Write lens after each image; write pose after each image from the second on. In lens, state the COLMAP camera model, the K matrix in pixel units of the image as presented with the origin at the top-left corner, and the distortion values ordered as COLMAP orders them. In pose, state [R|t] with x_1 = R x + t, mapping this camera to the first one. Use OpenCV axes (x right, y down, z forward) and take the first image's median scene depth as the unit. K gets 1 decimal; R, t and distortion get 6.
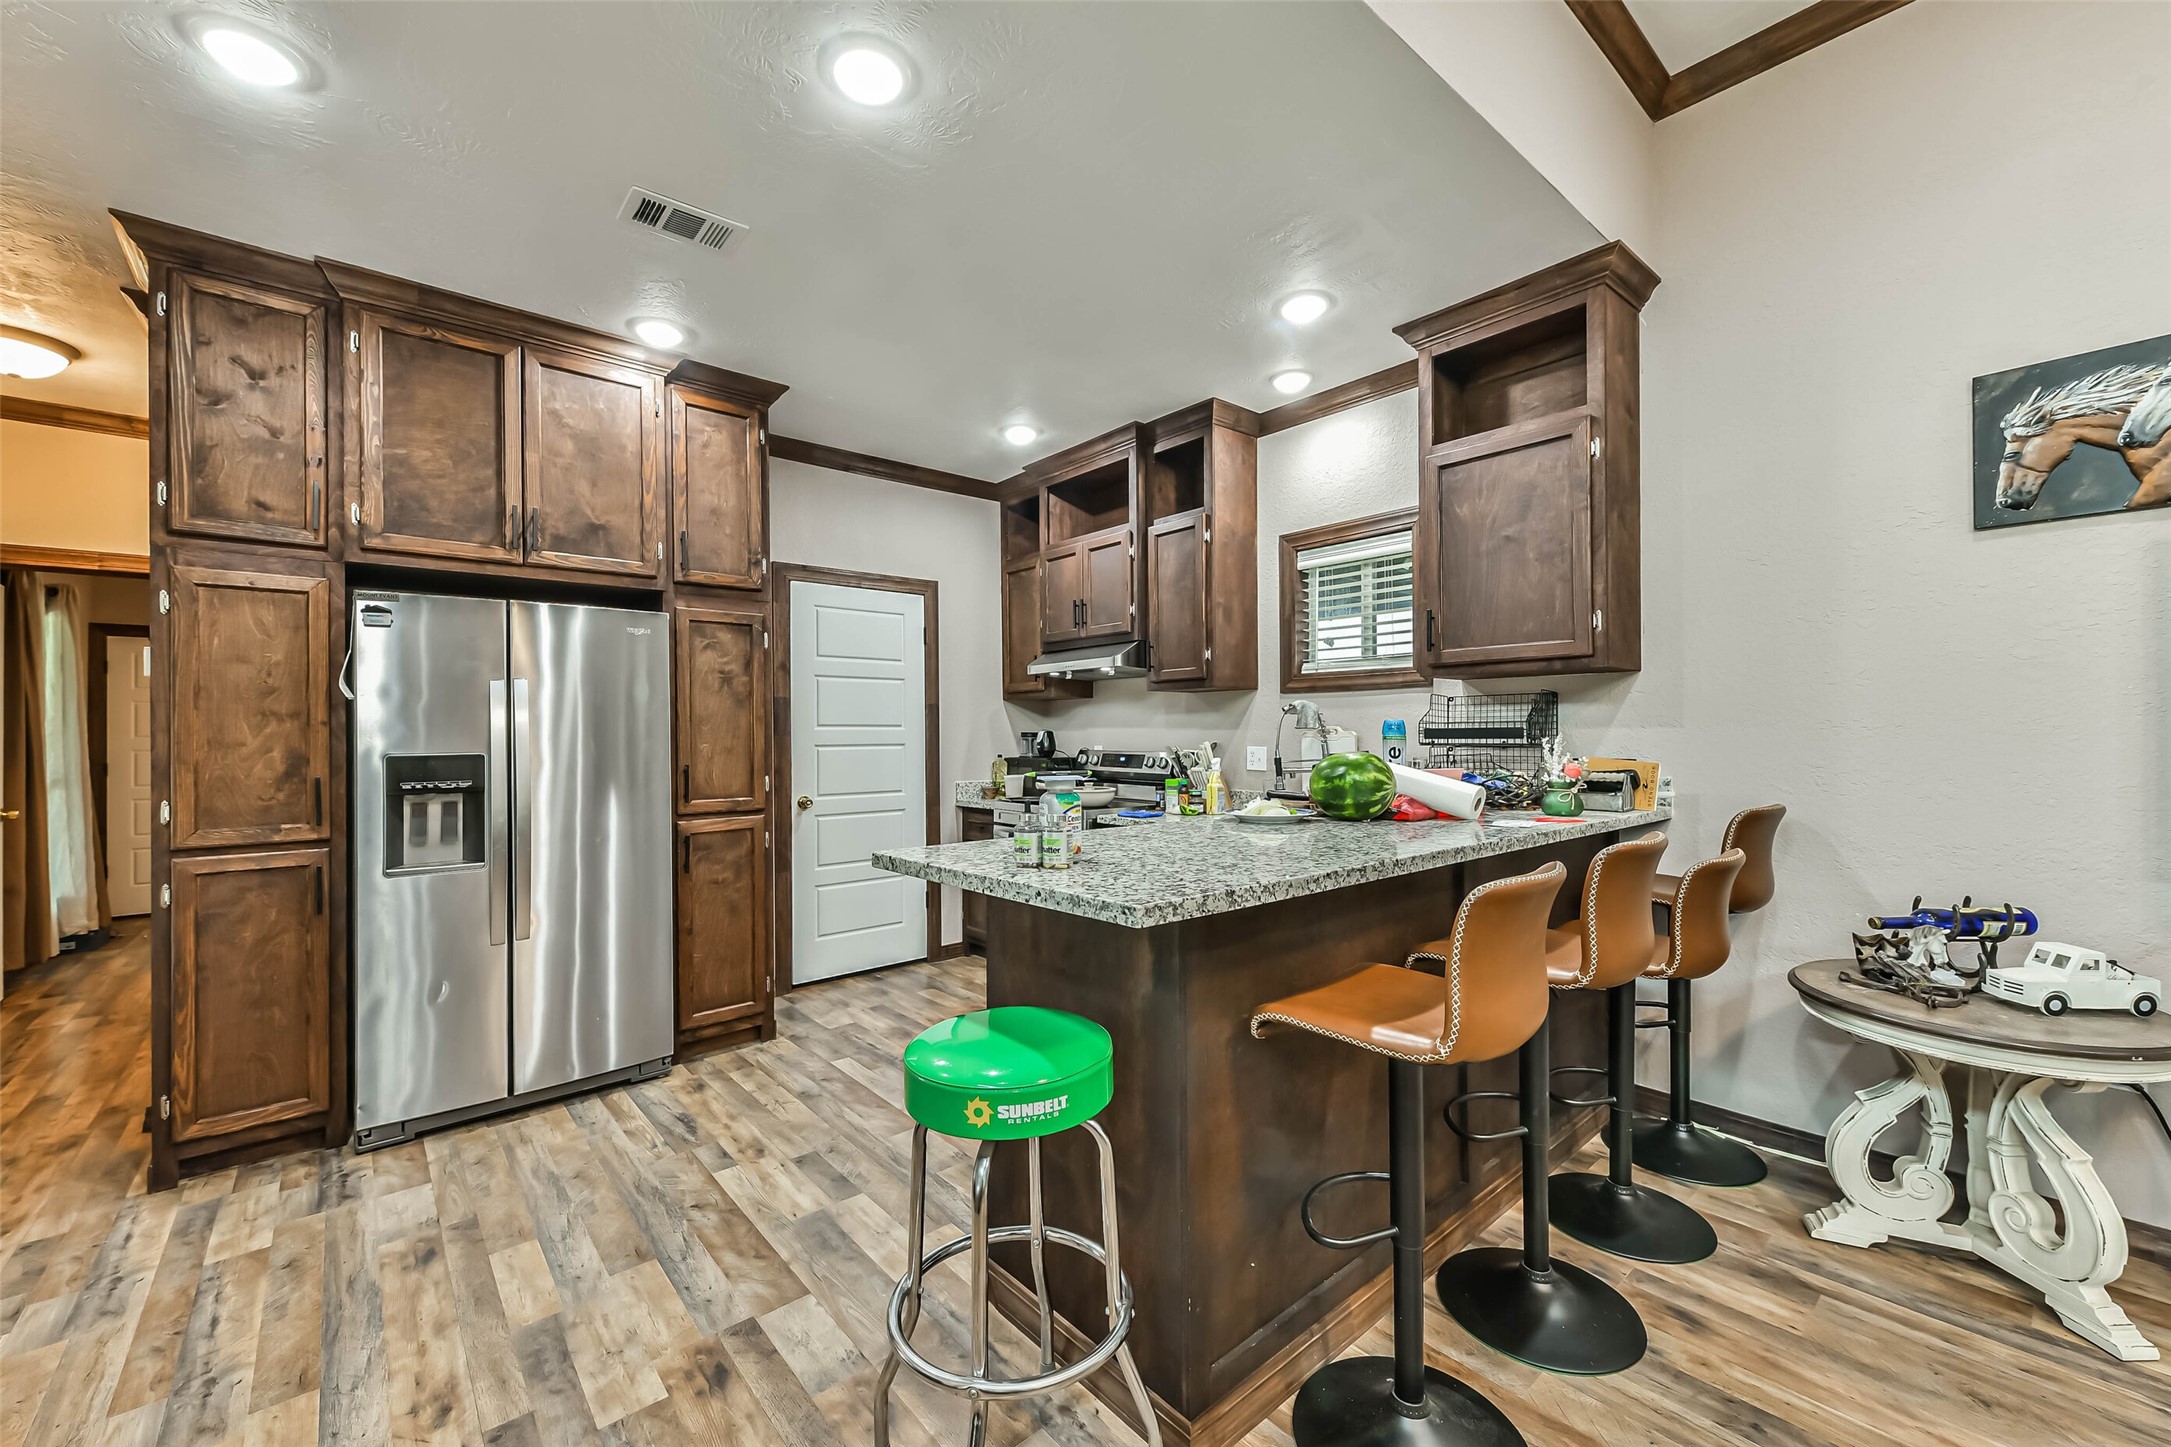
lens RADIAL K [[854.5, 0, 1092.1], [0, 854.5, 723.9], [0, 0, 1]] dist [0.022701, -0.009699]
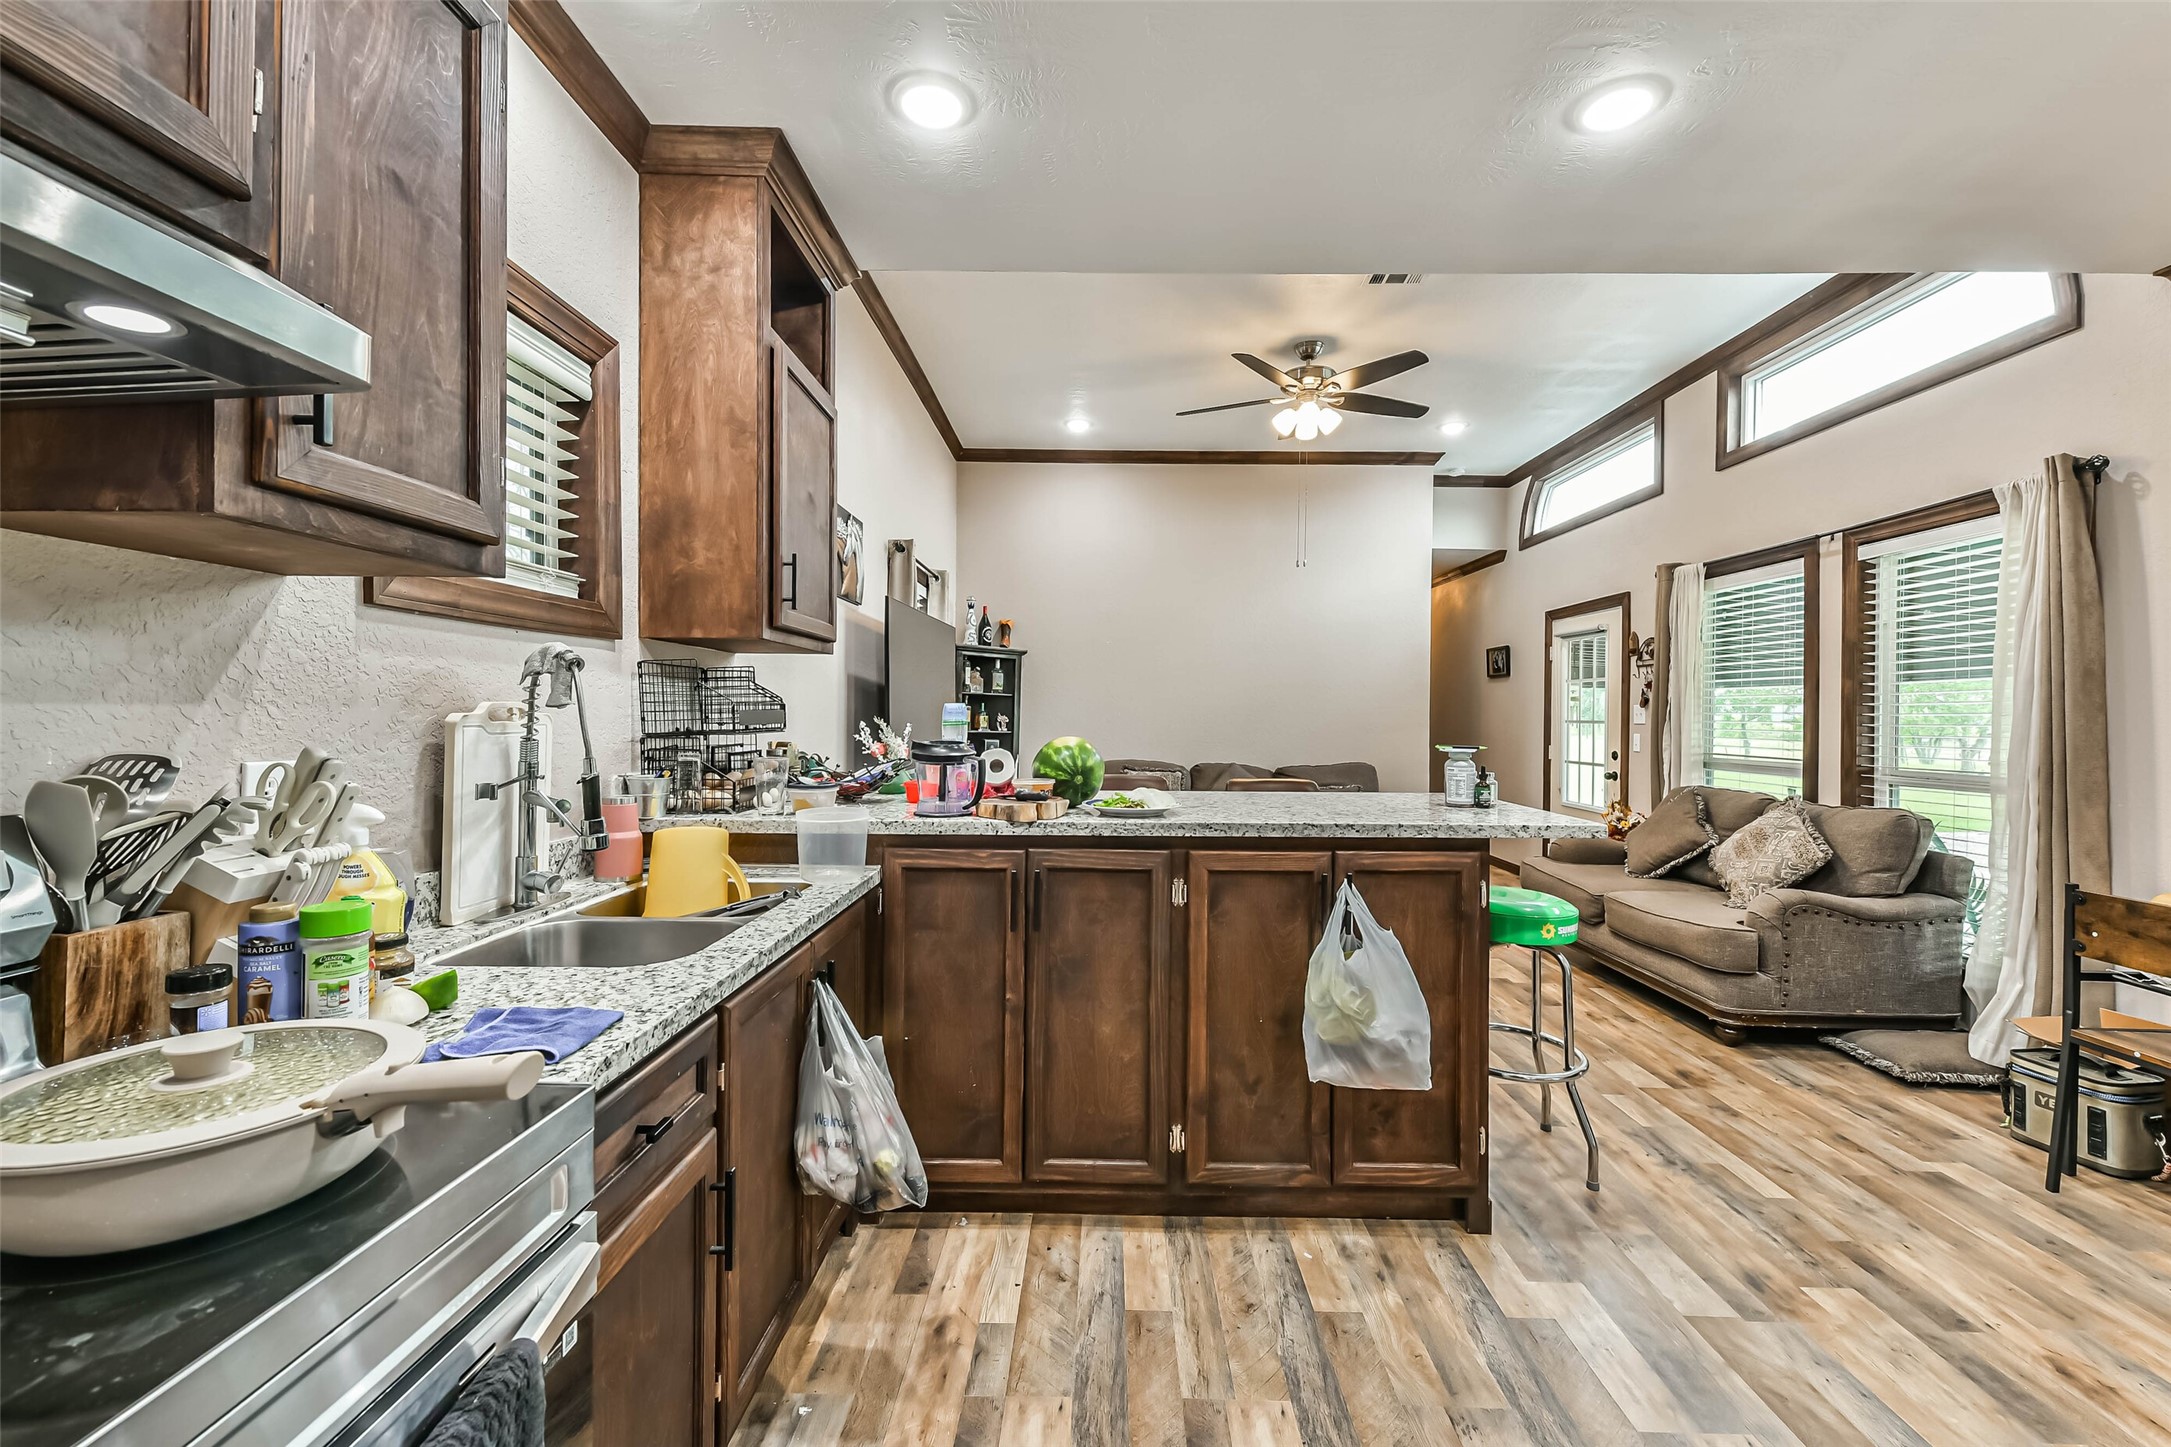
lens RADIAL K [[880.7, 0, 1092.6], [0, 880.7, 717.1], [0, 0, 1]] dist [0.015490, -0.011492]
pose [[-0.744013, -0.002756, 0.668160, -0.296682], [-0.010222, 0.999921, -0.007258, 0.012354], [-0.668087, -0.012230, -0.743983, 1.294952]]
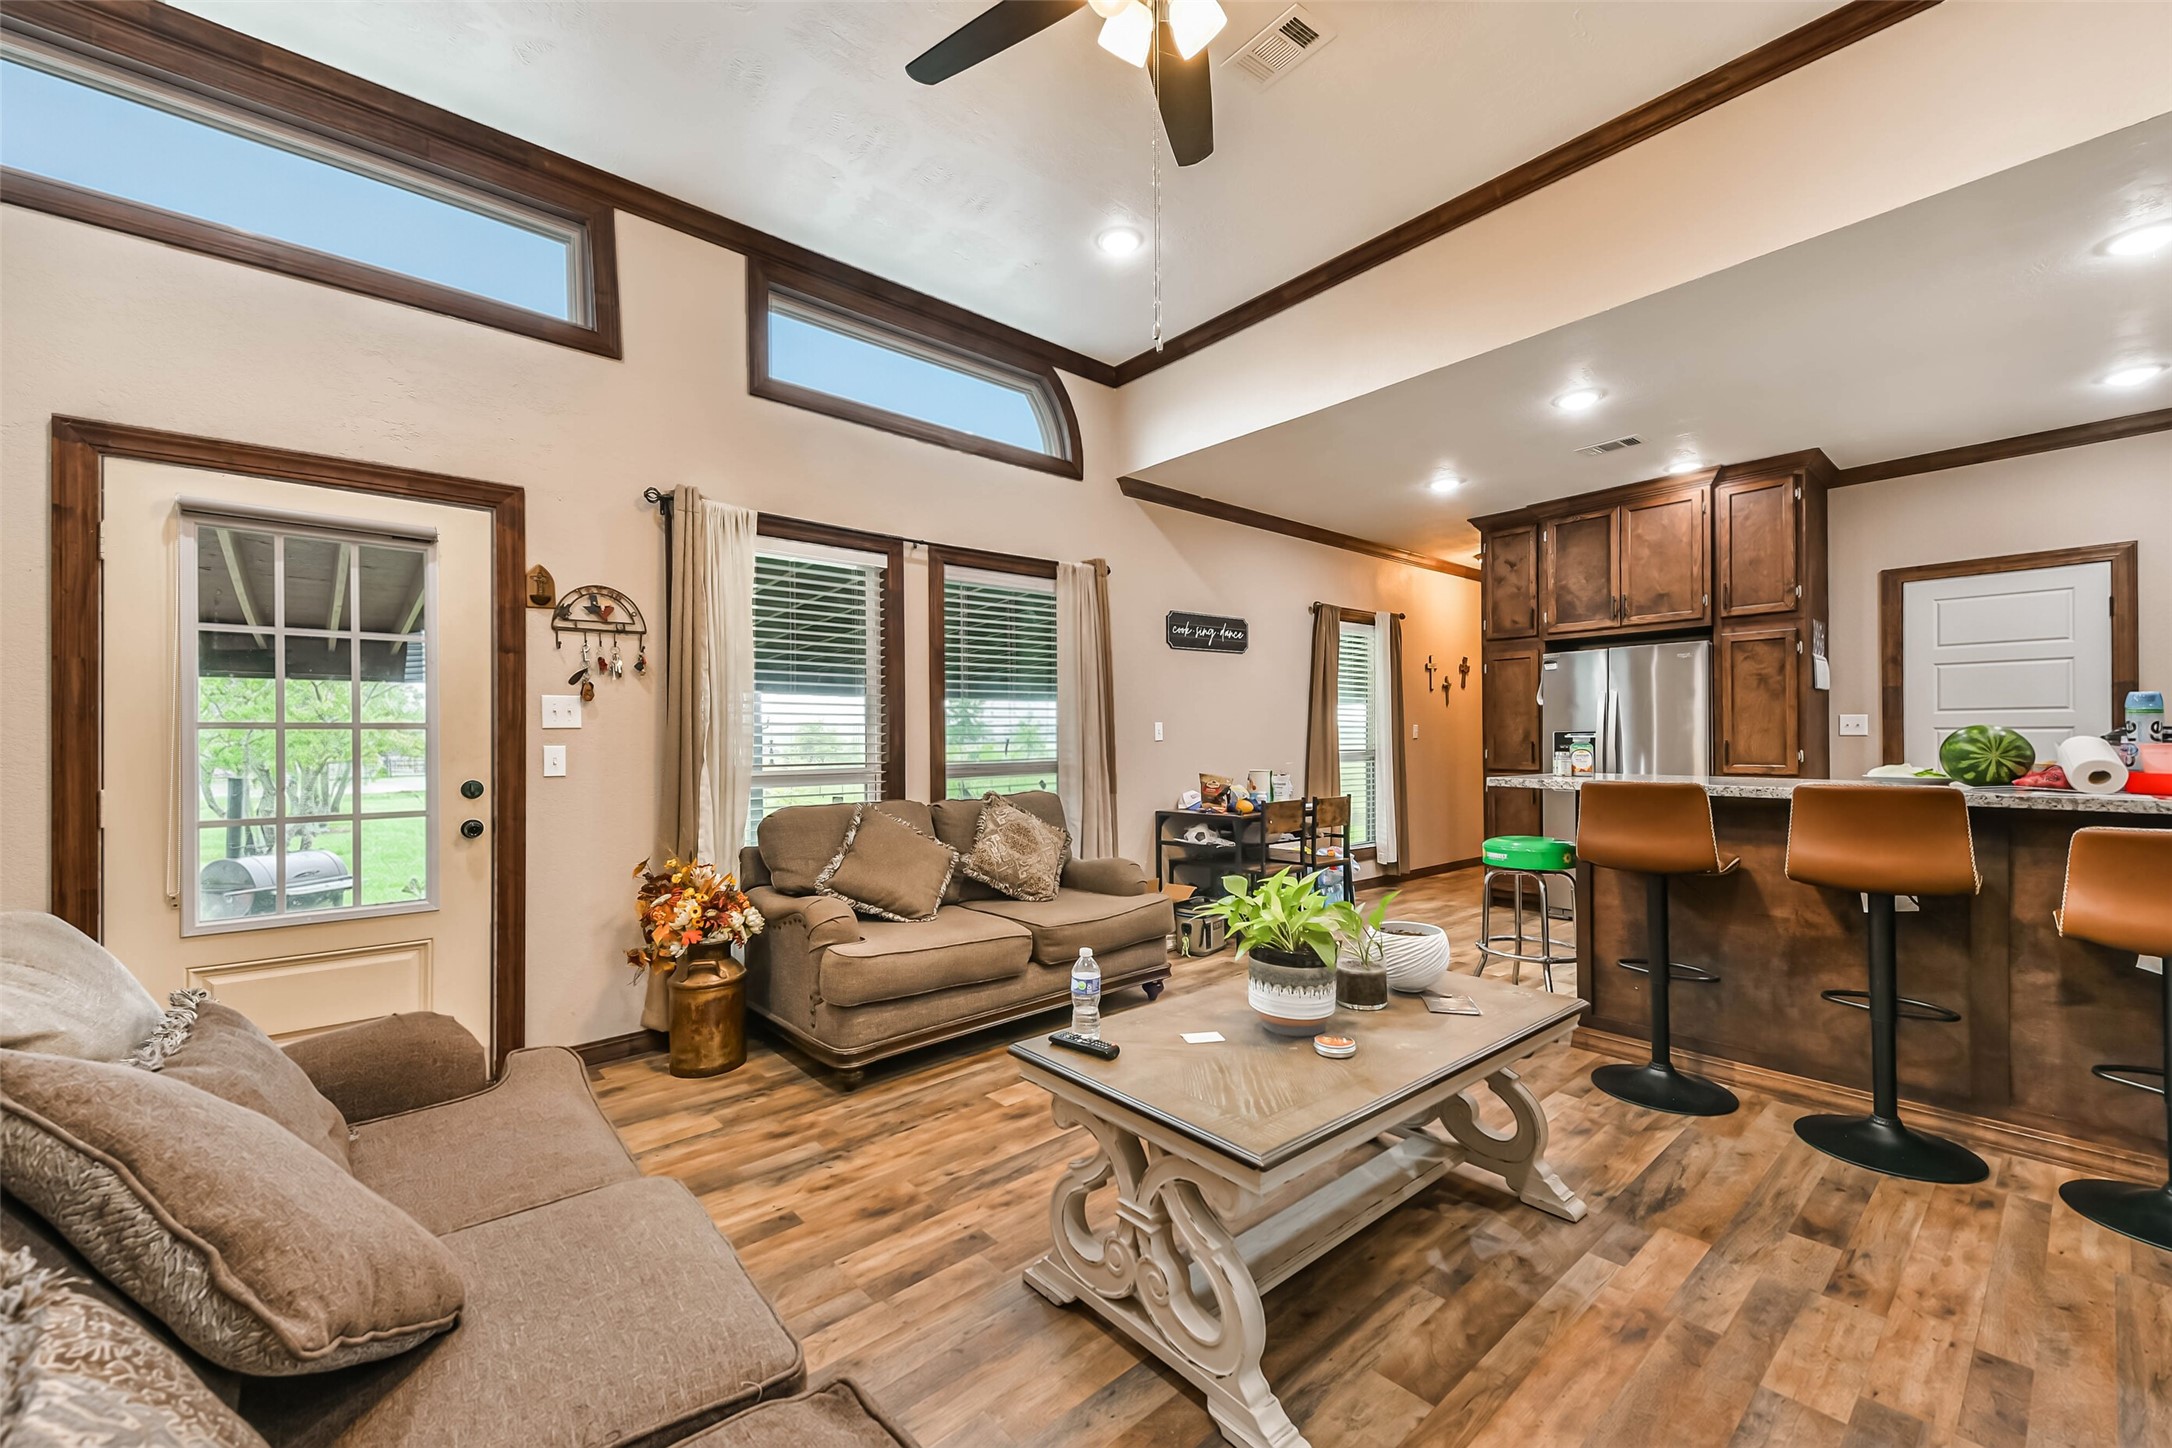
lens RADIAL K [[872.2, 0, 1090.3], [0, 872.2, 732.4], [0, 0, 1]] dist [0.038099, -0.011320]
pose [[0.008492, 0.000613, -0.999964, 1.076454], [0.015976, 0.999872, 0.000748, 0.015943], [0.999836, -0.015981, 0.008481, -0.117588]]
